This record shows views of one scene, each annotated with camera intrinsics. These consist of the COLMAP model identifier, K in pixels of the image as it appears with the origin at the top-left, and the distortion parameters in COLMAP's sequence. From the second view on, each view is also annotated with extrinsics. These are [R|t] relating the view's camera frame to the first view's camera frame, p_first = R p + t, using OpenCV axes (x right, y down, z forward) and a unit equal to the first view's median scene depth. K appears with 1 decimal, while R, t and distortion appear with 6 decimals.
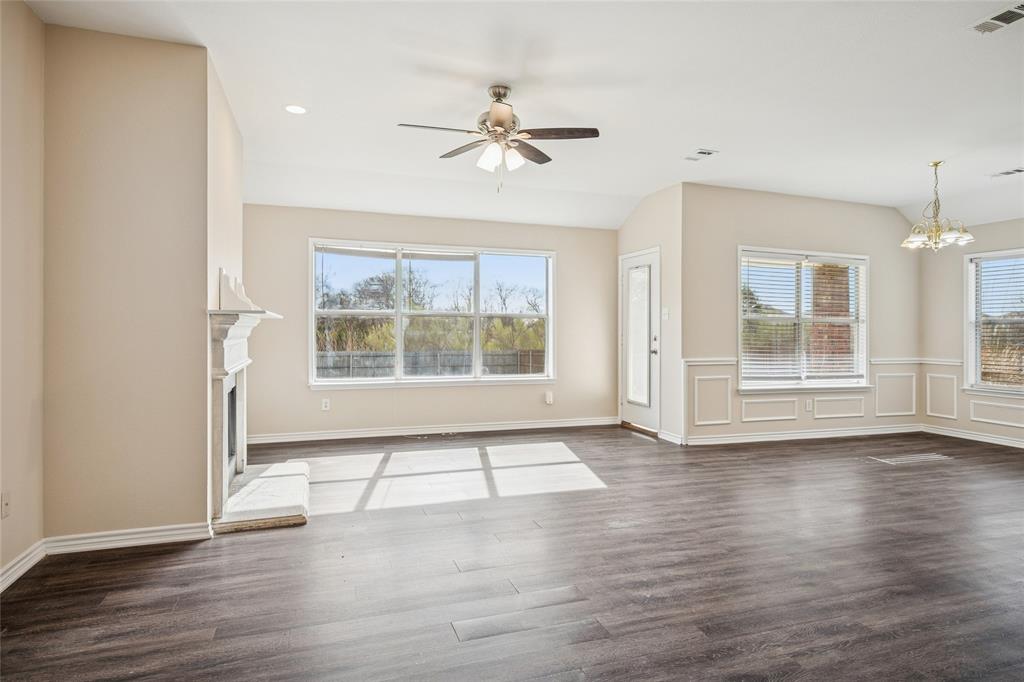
lens RADIAL K [[582.8, 0, 521.8], [0, 582.8, 326.2], [0, 0, 1]] dist [0.000442, -0.000191]
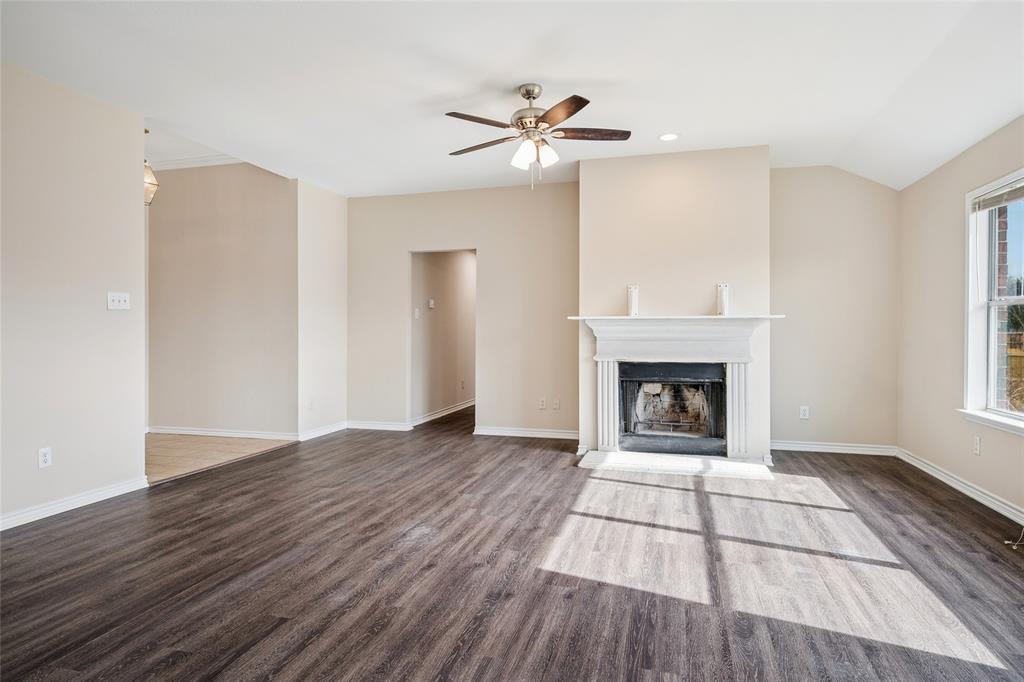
lens RADIAL K [[580.8, 0, 512.1], [0, 580.8, 325.3], [0, 0, 1]] dist [0.000149, -0.000308]
pose [[-0.580075, -0.015084, -0.814423, 0.476906], [0.000334, 0.999824, -0.018756, 0.013523], [0.814563, -0.011152, -0.579968, 0.933851]]
